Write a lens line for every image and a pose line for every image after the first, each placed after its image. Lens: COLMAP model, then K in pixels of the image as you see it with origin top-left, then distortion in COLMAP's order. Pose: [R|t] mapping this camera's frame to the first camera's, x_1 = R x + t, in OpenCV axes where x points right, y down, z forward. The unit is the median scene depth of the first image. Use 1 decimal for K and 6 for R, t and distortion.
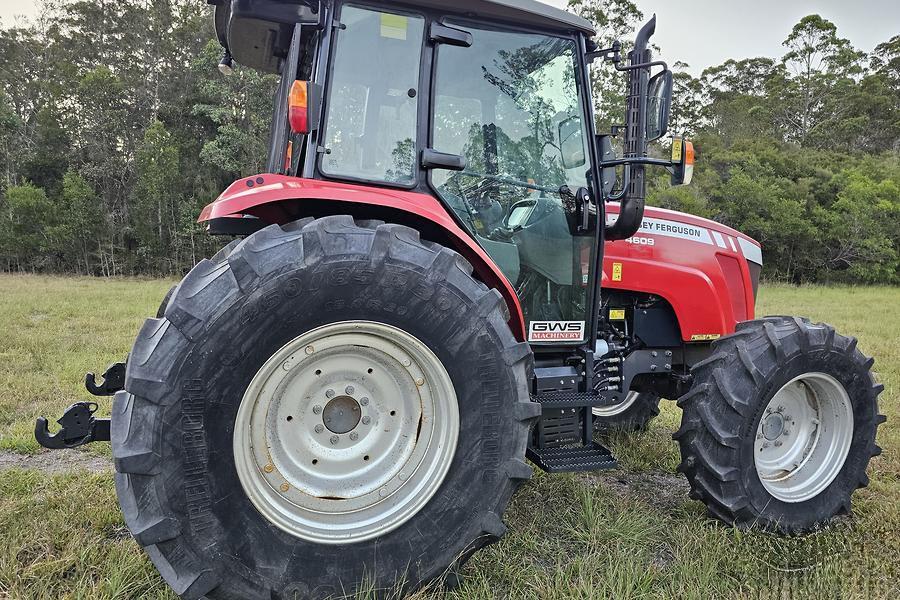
lens RADIAL K [[600.3, 0, 453.3], [0, 600.3, 294.6], [0, 0, 1]] dist [0.046644, -0.027276]
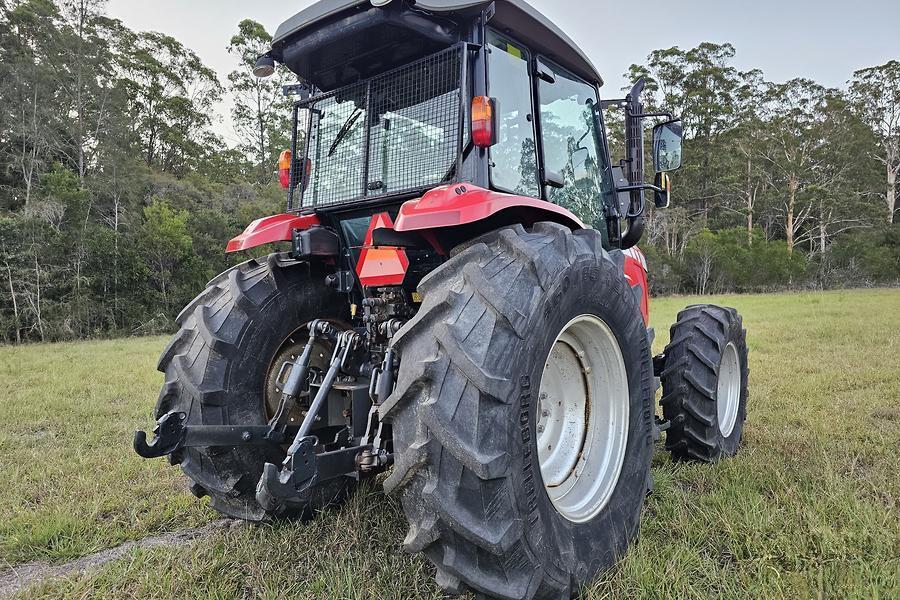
lens RADIAL K [[596.2, 0, 450.0], [0, 596.2, 300.0], [0, 0, 1]] dist [0.097174, -0.141357]
pose [[0.852792, -0.053394, 0.519514, -0.697517], [0.083918, 0.995844, -0.035404, 0.025923], [-0.515465, 0.073789, 0.853728, 0.130582]]
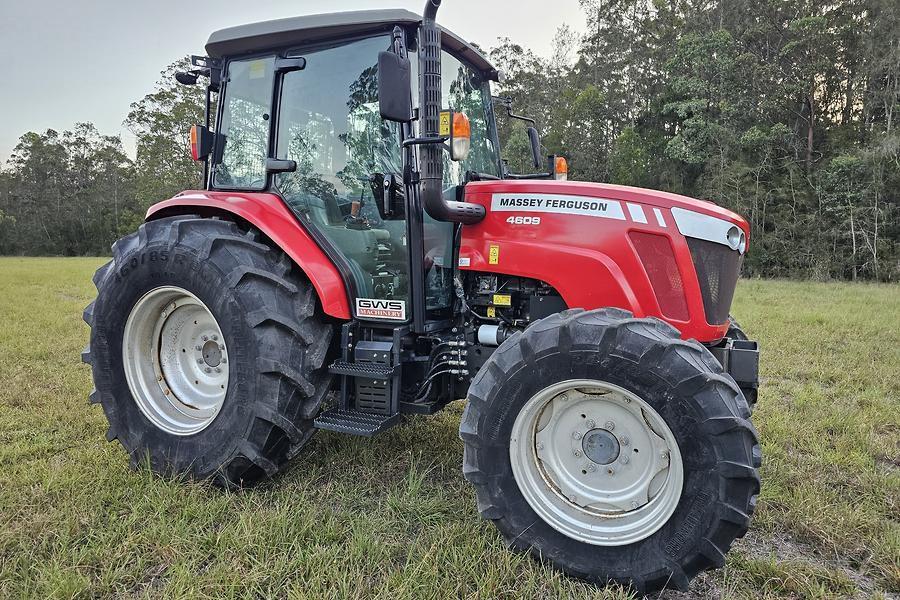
lens RADIAL K [[596.2, 0, 450.0], [0, 596.2, 300.0], [0, 0, 1]] dist [0.097174, -0.141357]
pose [[0.691291, 0.042776, -0.721310, 1.026865], [-0.030433, 0.999084, 0.030083, 0.008286], [0.721936, 0.001156, 0.691959, 0.339323]]
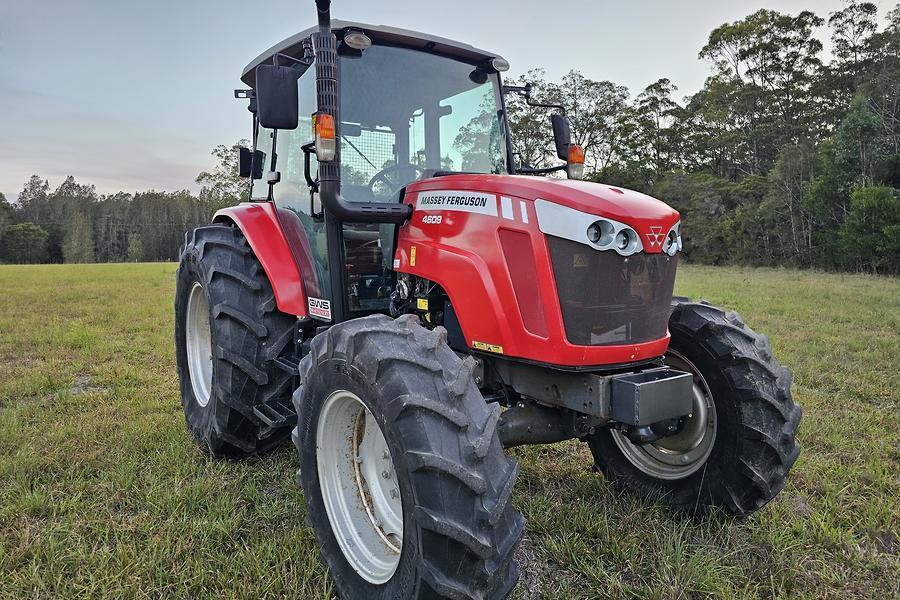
lens RADIAL K [[596.2, 0, 446.2], [0, 596.2, 284.1], [0, 0, 1]] dist [0.042639, -0.004340]
pose [[0.246356, 0.031368, -0.968672, 1.307910], [-0.050172, 0.998549, 0.019576, -0.017954], [0.967880, 0.043777, 0.247572, 0.939747]]
